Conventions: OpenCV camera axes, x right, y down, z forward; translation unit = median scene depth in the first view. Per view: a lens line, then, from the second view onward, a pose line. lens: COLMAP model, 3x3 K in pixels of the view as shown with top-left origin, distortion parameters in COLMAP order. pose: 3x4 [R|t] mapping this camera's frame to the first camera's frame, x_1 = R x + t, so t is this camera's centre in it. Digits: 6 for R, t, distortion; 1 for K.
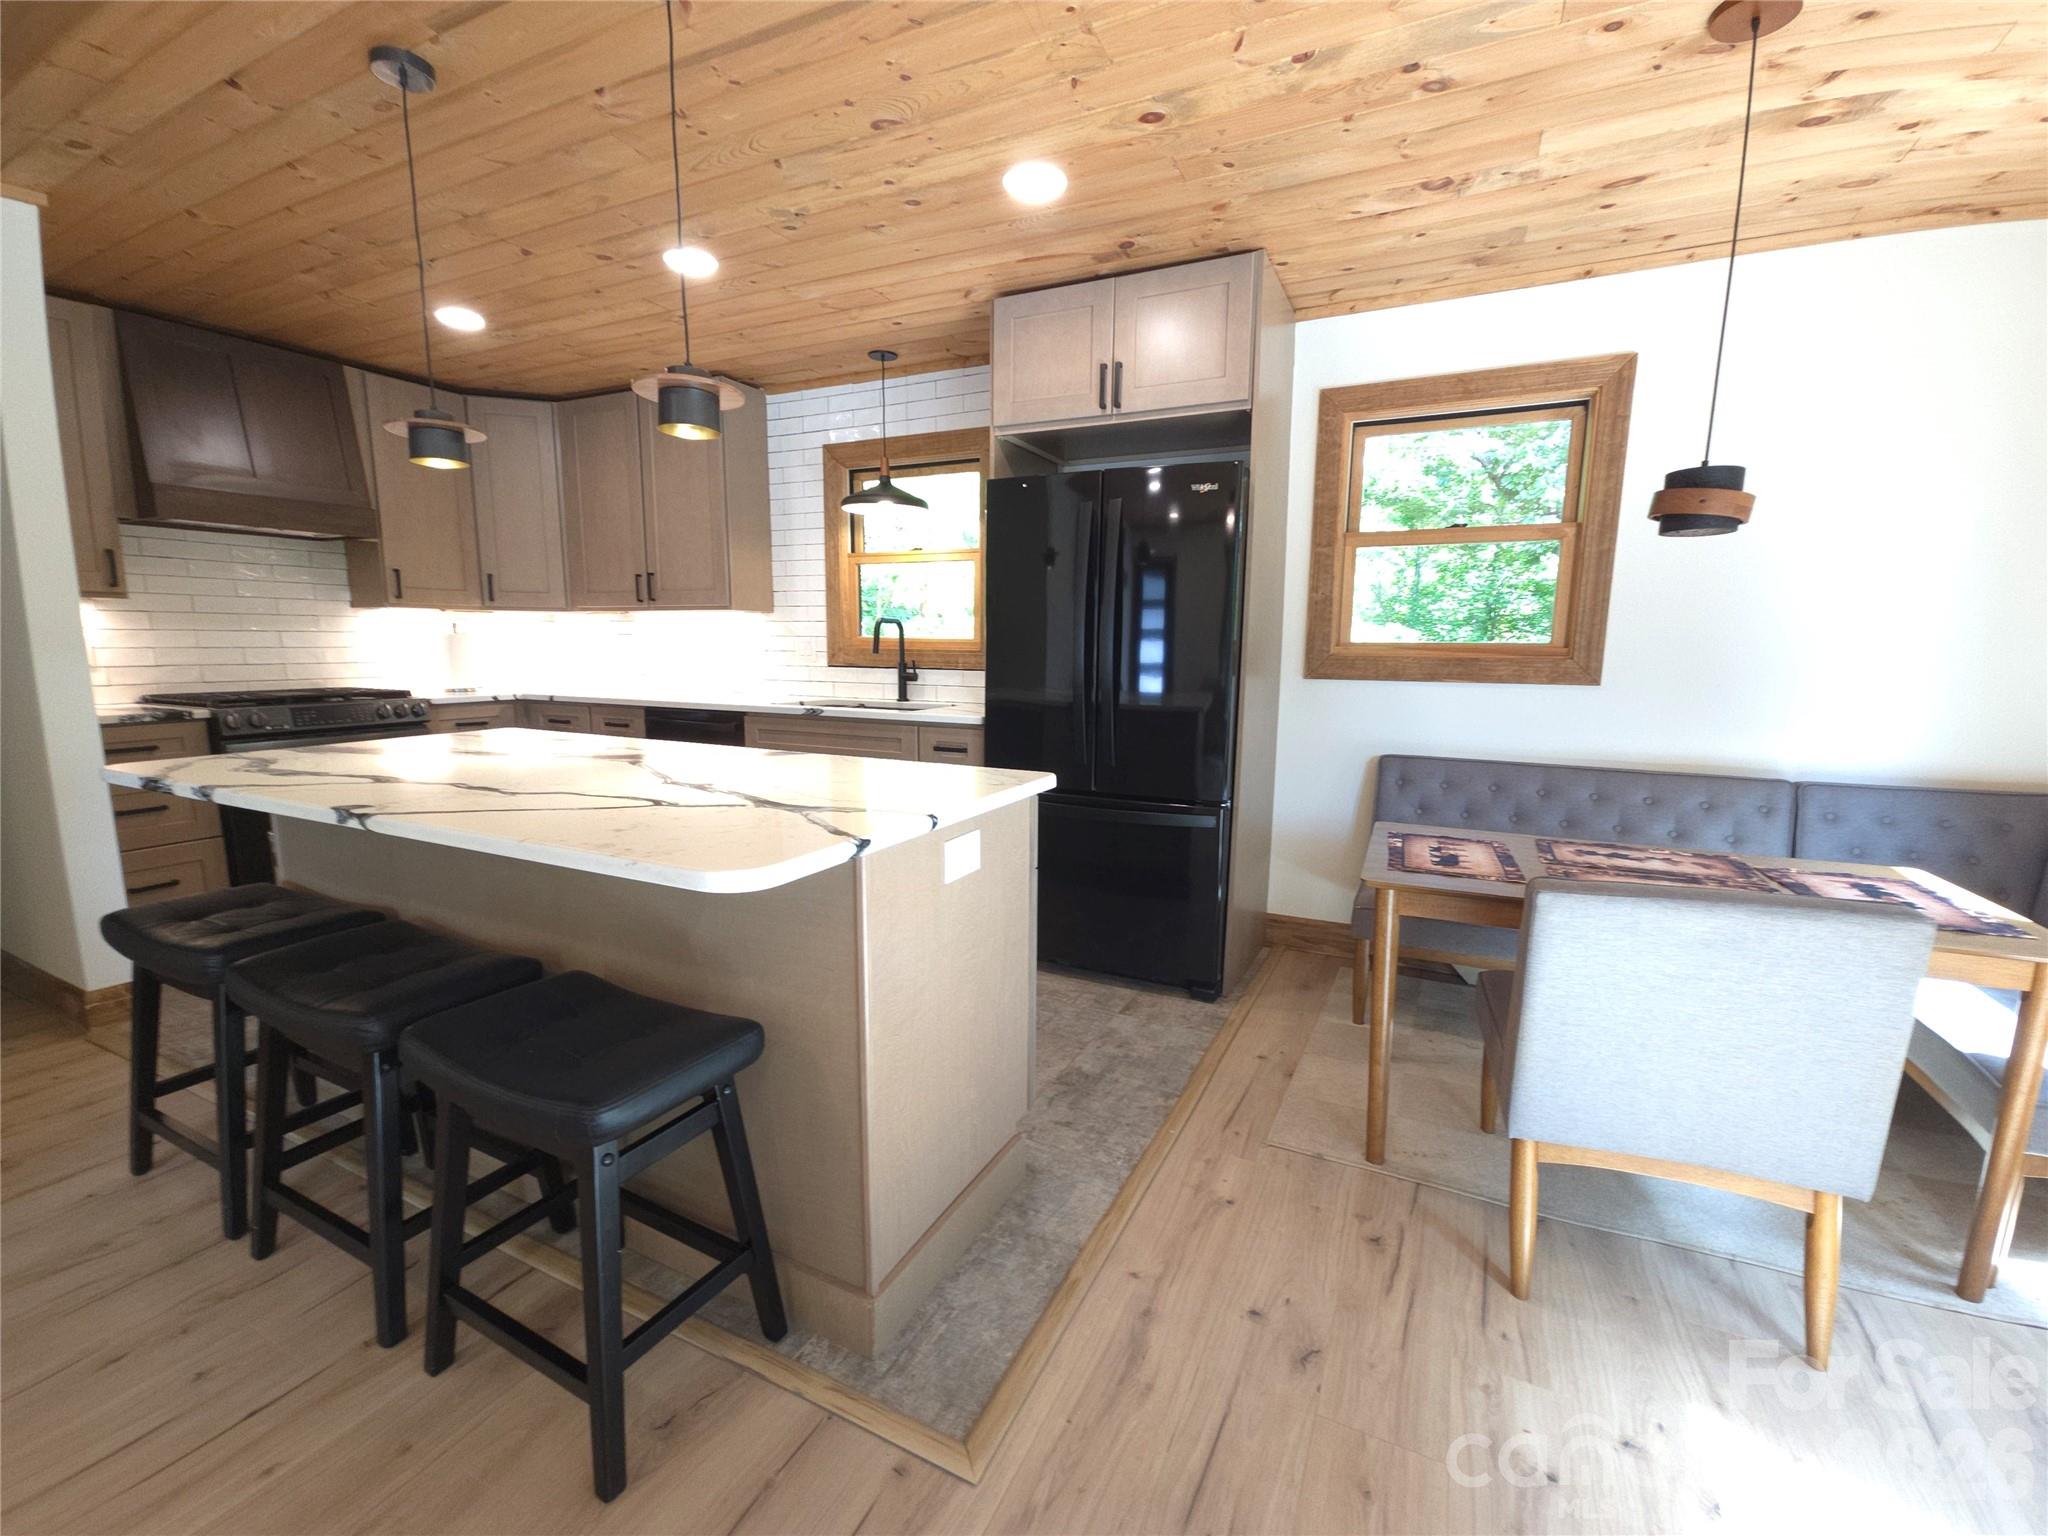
lens RADIAL K [[876.0, 0, 1031.2], [0, 876.0, 776.3], [0, 0, 1]] dist [0.002533, -0.003521]
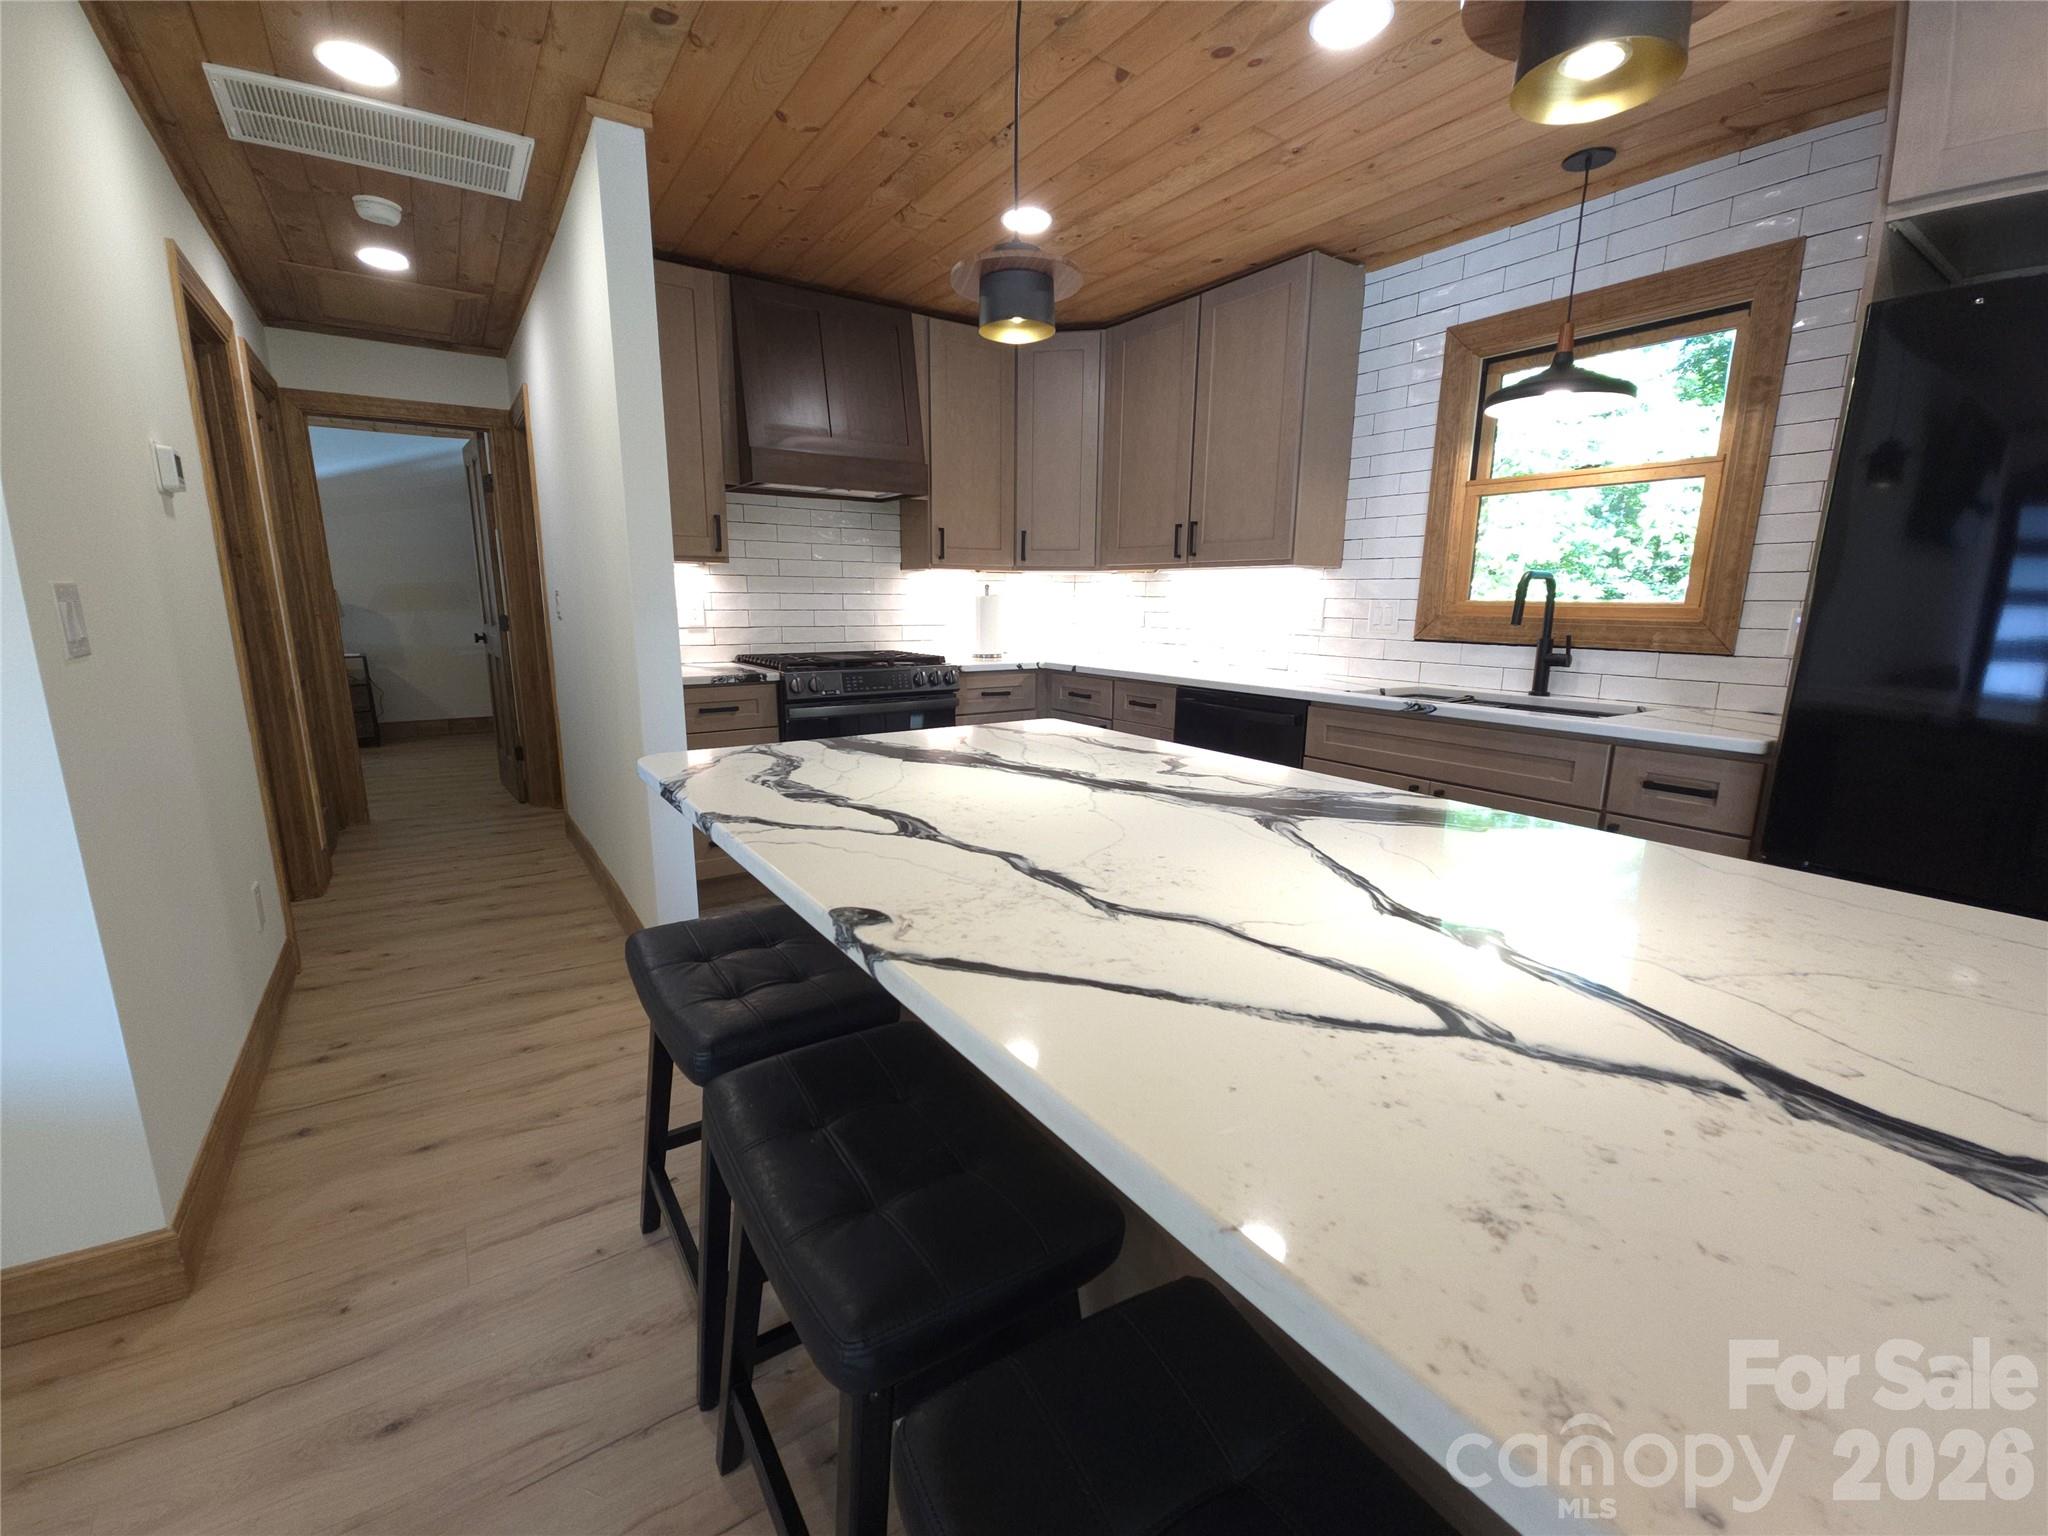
lens RADIAL K [[876.0, 0, 1021.2], [0, 876.0, 770.5], [0, 0, 1]] dist [0.002533, -0.003521]
pose [[0.866155, 0.096096, -0.490450, -0.157563], [-0.078440, 0.995317, 0.056487, -0.034873], [0.493581, -0.010455, 0.869637, 0.212523]]
